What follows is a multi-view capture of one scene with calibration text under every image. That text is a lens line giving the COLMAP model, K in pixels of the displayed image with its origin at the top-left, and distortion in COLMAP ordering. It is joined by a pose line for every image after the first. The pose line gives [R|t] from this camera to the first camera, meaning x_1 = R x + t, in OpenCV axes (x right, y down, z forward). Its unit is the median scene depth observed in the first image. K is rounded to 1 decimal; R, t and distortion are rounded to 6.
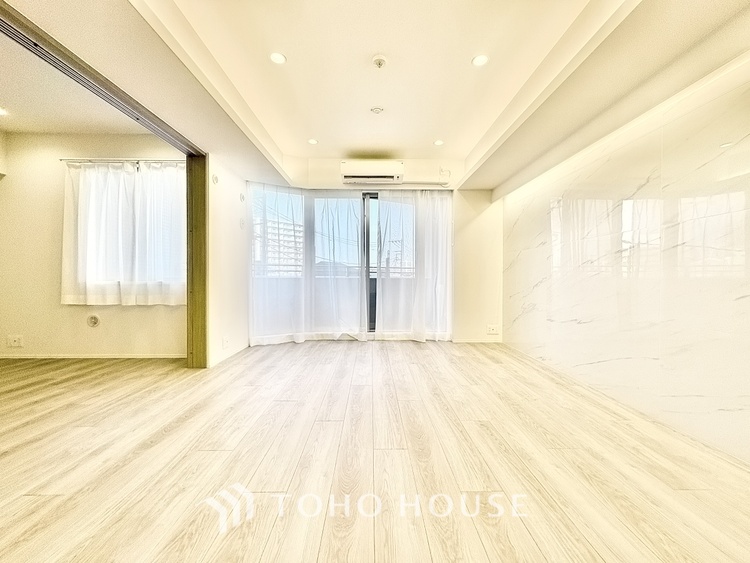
lens RADIAL K [[299.6, 0, 375.4], [0, 299.6, 281.5], [0, 0, 1]] dist [0.001542, 0.000217]
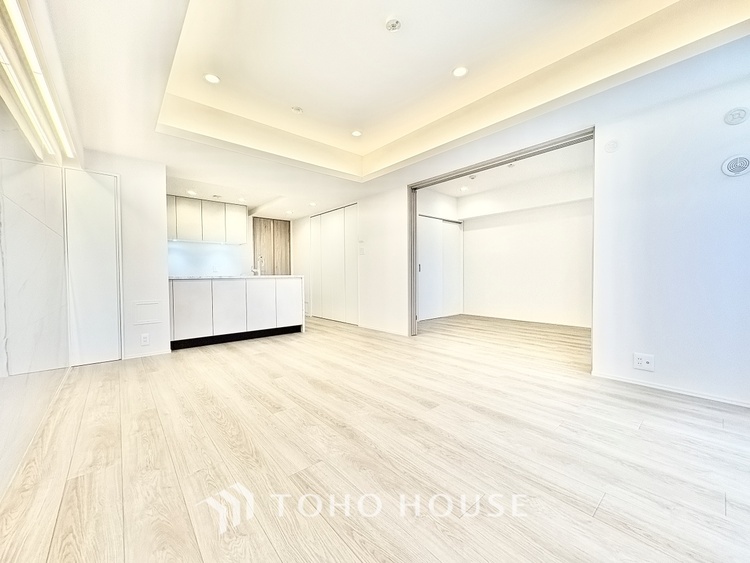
lens RADIAL K [[299.6, 0, 375.4], [0, 299.6, 281.5], [0, 0, 1]] dist [0.001542, 0.000217]
pose [[-0.765577, 0.019326, -0.643054, 0.437878], [-0.001762, 0.999482, 0.032135, -0.007633], [0.643342, 0.025735, -0.765146, 1.150267]]
